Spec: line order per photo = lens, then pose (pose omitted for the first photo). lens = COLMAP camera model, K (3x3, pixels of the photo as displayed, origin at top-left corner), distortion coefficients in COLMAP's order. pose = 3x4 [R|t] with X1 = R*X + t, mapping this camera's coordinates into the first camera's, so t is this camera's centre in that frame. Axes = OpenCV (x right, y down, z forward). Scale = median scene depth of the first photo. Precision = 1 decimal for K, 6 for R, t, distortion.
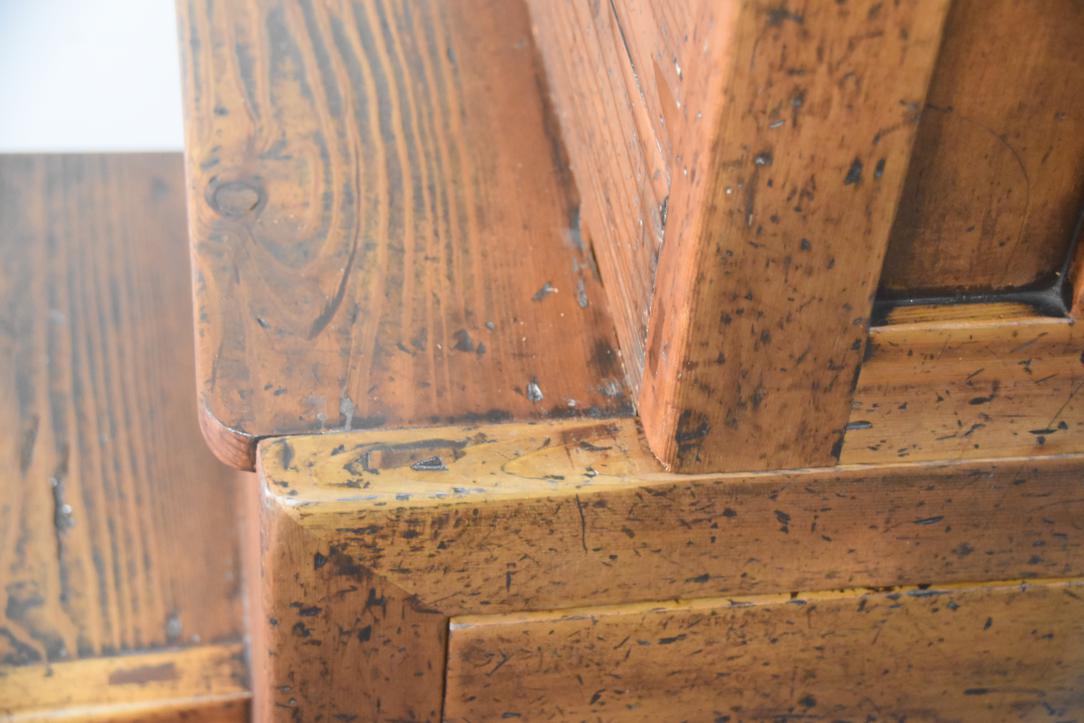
lens RADIAL K [[2041.2, 0, 556.4], [0, 2041.2, 365.1], [0, 0, 1]] dist [0.362342, 0.000000]
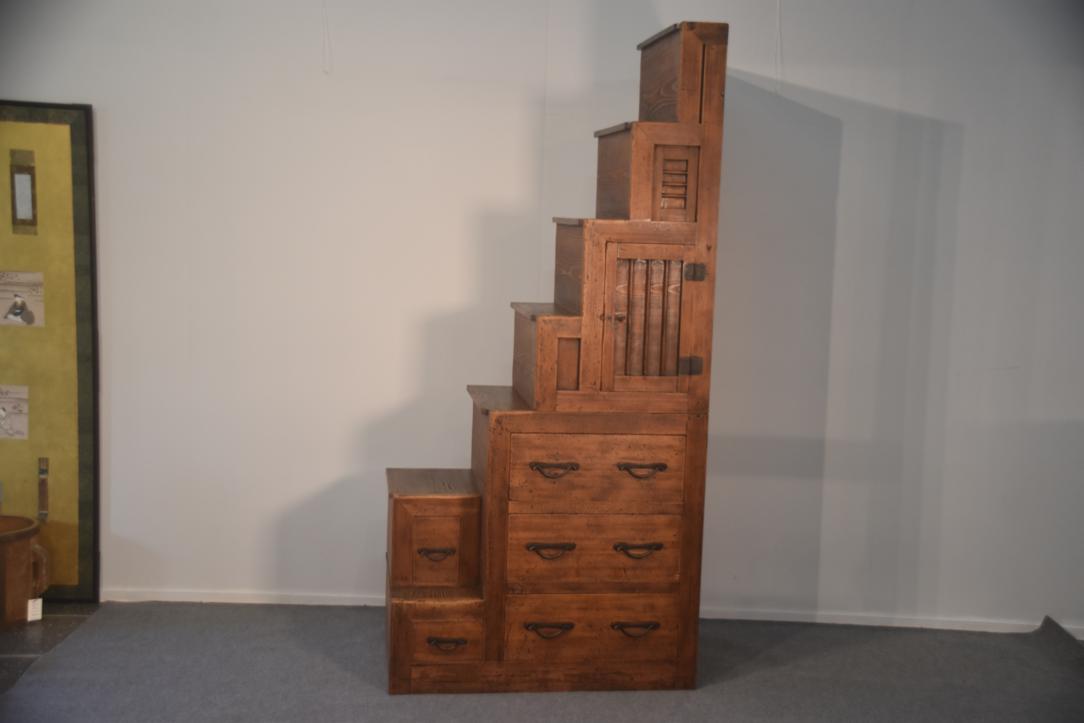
lens RADIAL K [[1490.9, 0, 561.1], [0, 1490.9, 370.5], [0, 0, 1]] dist [0.177600, 0.000000]
pose [[0.998969, -0.038926, -0.023365, 0.309677], [0.018449, 0.818297, -0.574499, 3.472064], [0.041482, 0.573476, 0.818172, -4.175565]]
